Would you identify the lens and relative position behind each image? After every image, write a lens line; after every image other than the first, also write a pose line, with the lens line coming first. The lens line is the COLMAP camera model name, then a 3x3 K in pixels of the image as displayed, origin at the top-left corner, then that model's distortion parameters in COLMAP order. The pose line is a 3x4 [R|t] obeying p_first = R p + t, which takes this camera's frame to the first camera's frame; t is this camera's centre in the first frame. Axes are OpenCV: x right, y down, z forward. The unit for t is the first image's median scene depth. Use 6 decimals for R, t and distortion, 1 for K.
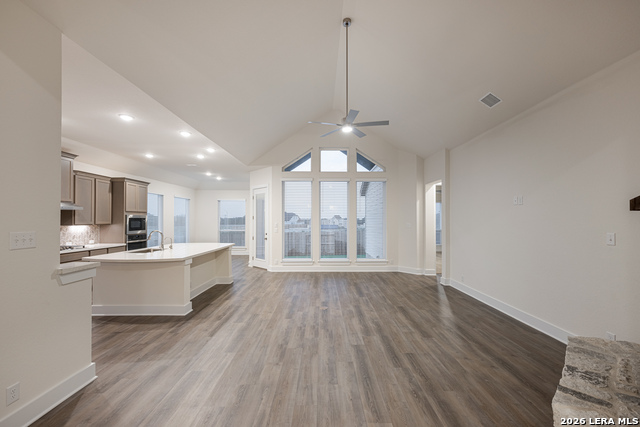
lens RADIAL K [[266.5, 0, 321.3], [0, 266.5, 217.5], [0, 0, 1]] dist [0.012393, -0.003287]
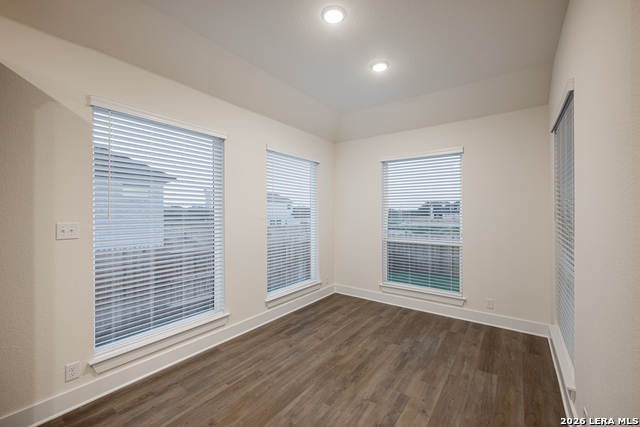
lens RADIAL K [[266.5, 0, 320.3], [0, 266.5, 216.3], [0, 0, 1]] dist [0.012393, -0.003287]
pose [[0.806438, 0.003422, -0.591309, -0.398443], [0.012213, 0.999674, 0.022442, 0.011895], [0.591193, -0.025319, 0.806133, 1.095398]]
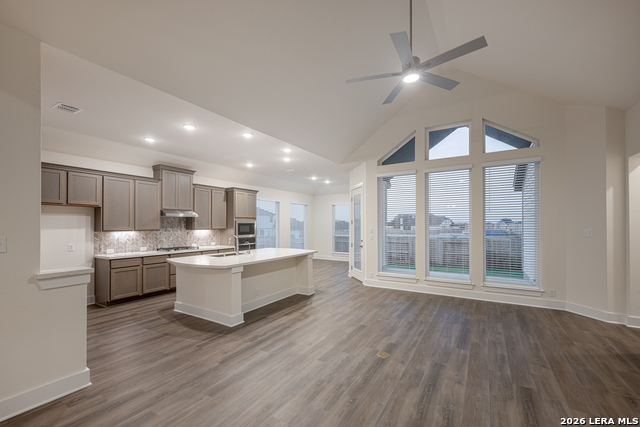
lens RADIAL K [[266.5, 0, 319.9], [0, 266.5, 223.8], [0, 0, 1]] dist [0.012393, -0.003287]
pose [[0.853554, -0.004531, -0.520984, 0.151822], [0.008126, 0.999956, 0.004617, 0.001742], [0.520940, -0.008175, 0.853554, 0.227935]]
